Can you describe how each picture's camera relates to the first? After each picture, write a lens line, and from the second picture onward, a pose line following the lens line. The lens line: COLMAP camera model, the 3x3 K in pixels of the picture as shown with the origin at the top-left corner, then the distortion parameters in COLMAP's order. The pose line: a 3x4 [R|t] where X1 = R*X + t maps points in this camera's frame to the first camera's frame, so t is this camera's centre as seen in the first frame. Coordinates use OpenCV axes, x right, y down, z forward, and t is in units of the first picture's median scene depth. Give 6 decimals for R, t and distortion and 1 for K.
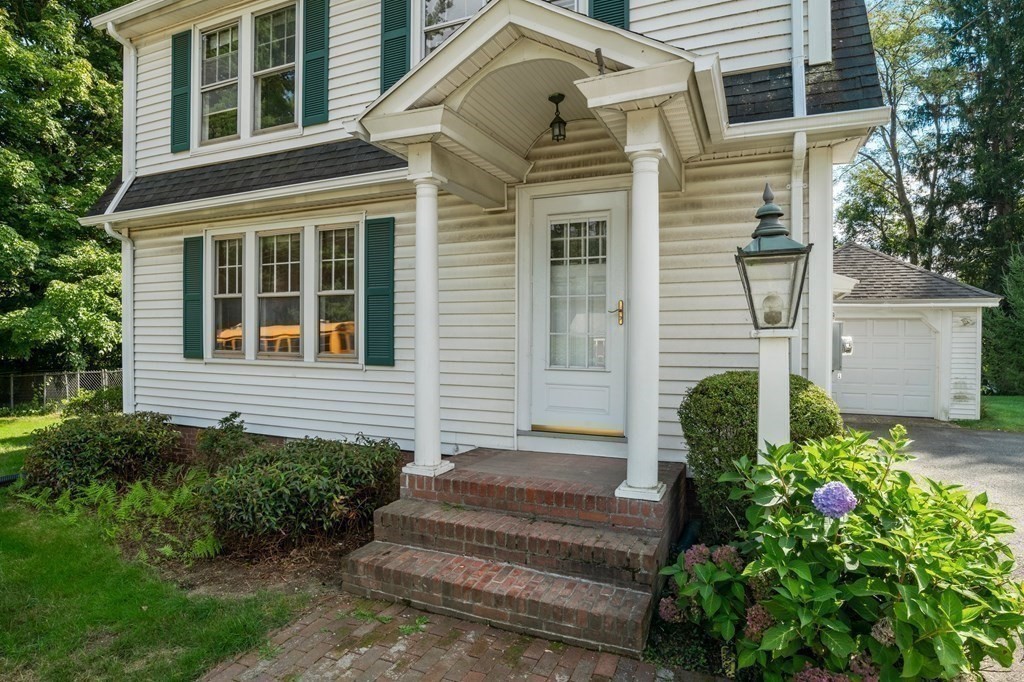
lens RADIAL K [[549.0, 0, 512.0], [0, 549.0, 341.0], [0, 0, 1]] dist [-0.030843, 0.015570]
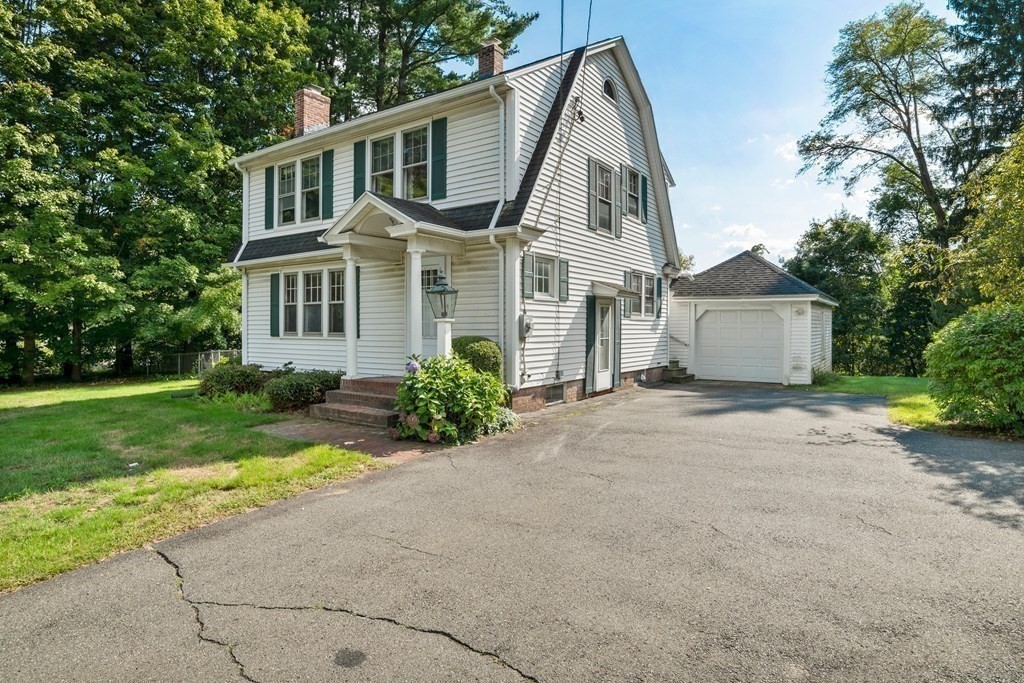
lens RADIAL K [[567.7, 0, 510.2], [0, 567.7, 321.3], [0, 0, 1]] dist [-0.004113, 0.016546]
pose [[0.980100, -0.007471, -0.198364, 0.644420], [0.003367, 0.999773, -0.021020, 0.024619], [0.198476, 0.019934, 0.979903, -0.822591]]
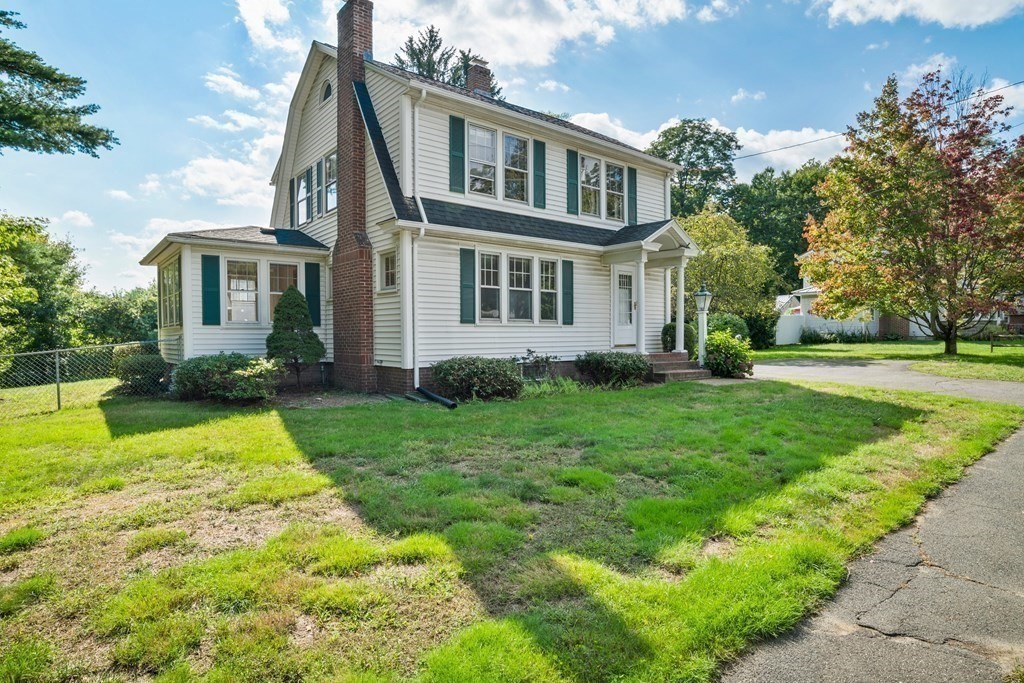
lens RADIAL K [[549.0, 0, 512.0], [0, 549.0, 341.5], [0, 0, 1]] dist [-0.030843, 0.015570]
pose [[0.454663, -0.018191, 0.890478, -2.041845], [0.021970, 0.999716, 0.009205, 0.075718], [-0.890392, 0.015379, 0.454934, 0.146538]]
